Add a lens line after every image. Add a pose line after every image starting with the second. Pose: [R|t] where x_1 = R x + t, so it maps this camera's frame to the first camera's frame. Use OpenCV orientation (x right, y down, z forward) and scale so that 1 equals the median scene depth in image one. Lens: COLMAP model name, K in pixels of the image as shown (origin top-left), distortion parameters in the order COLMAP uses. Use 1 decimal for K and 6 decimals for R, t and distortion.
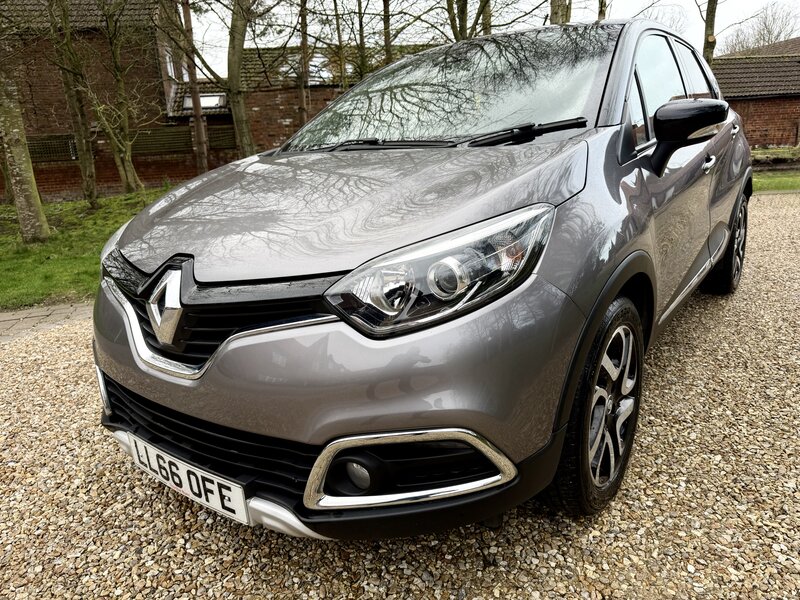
lens RADIAL K [[565.1, 0, 402.9], [0, 565.1, 304.8], [0, 0, 1]] dist [0.042844, -0.056041]
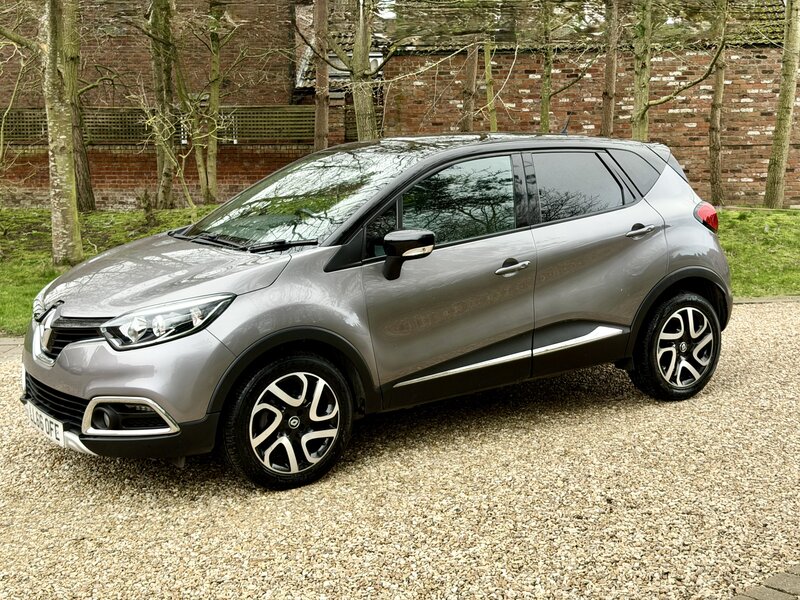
lens RADIAL K [[1099.2, 0, 402.8], [0, 1099.2, 292.7], [0, 0, 1]] dist [0.095039, 0.000000]
pose [[0.945760, 0.098453, -0.309589, 1.621442], [-0.132175, 0.987145, -0.089855, 0.056531], [0.296763, 0.125901, 0.946615, -1.909936]]
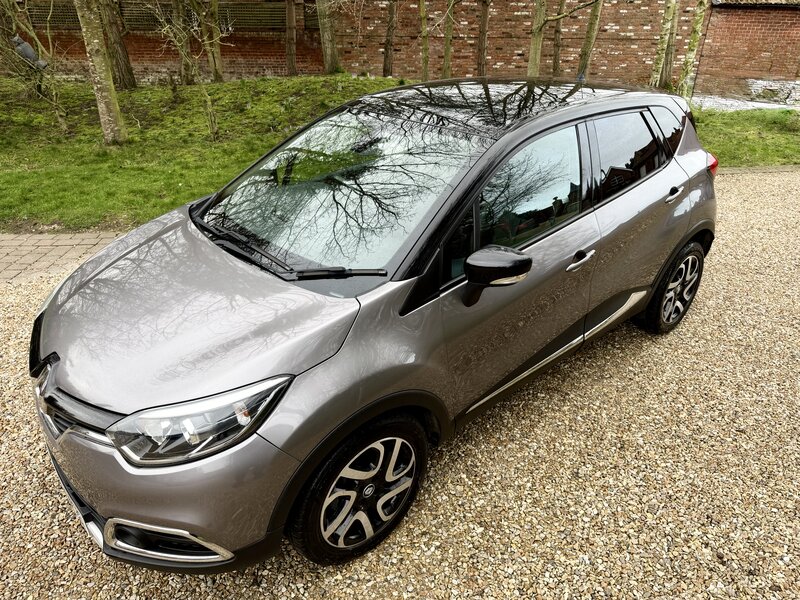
lens RADIAL K [[565.1, 0, 401.9], [0, 565.1, 301.9], [0, 0, 1]] dist [0.042844, -0.056041]
pose [[0.976180, 0.155397, -0.151410, 0.597946], [-0.120886, 0.969060, 0.215198, -0.573421], [0.180166, -0.191769, 0.964762, -0.188970]]
